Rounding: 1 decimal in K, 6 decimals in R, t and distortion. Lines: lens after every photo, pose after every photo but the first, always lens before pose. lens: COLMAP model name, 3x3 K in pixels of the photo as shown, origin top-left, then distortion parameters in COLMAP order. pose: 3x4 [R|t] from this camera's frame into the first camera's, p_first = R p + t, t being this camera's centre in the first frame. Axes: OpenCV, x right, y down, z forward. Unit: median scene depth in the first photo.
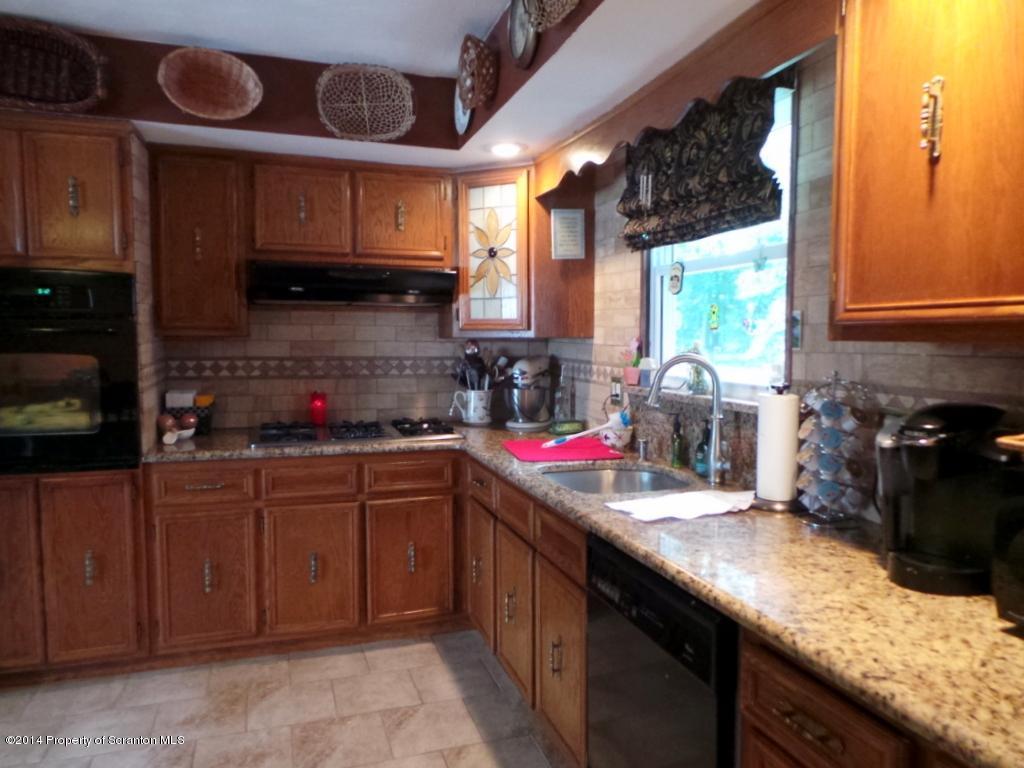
lens RADIAL K [[726.3, 0, 510.9], [0, 726.3, 386.9], [0, 0, 1]] dist [0.034538, 0.002543]
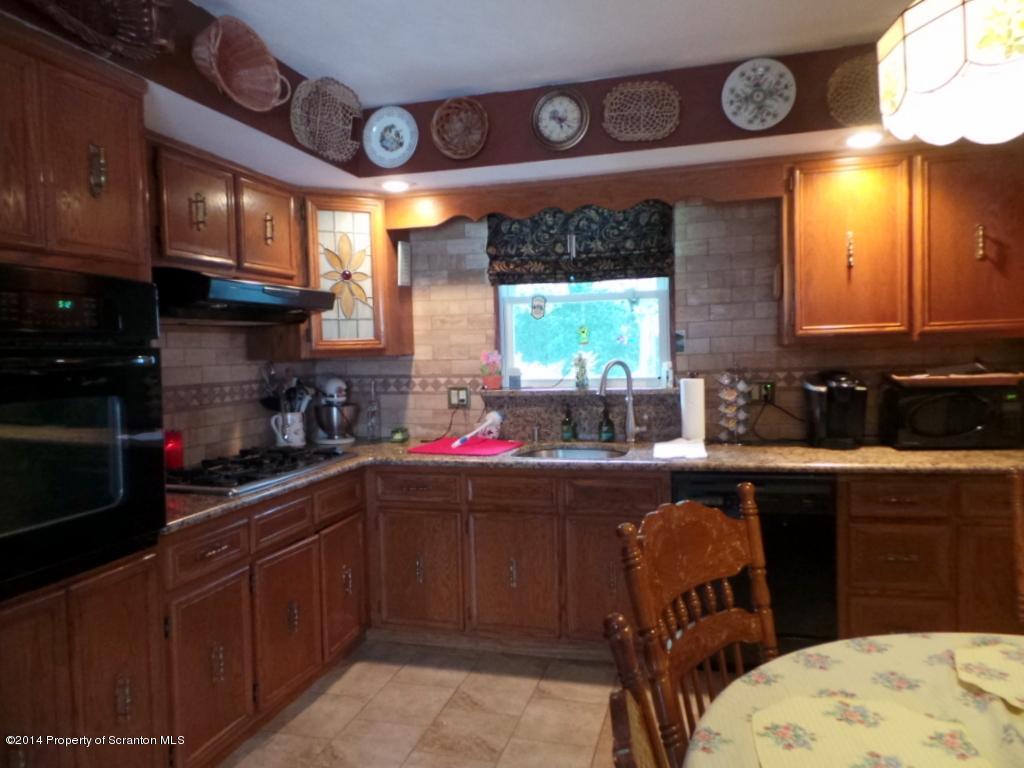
lens RADIAL K [[726.3, 0, 507.1], [0, 726.3, 384.2], [0, 0, 1]] dist [0.034538, 0.002543]
pose [[0.561774, -0.061782, 0.824981, -0.769286], [0.088089, 0.996006, 0.014605, -0.024493], [-0.822588, 0.064467, 0.564972, 0.232697]]
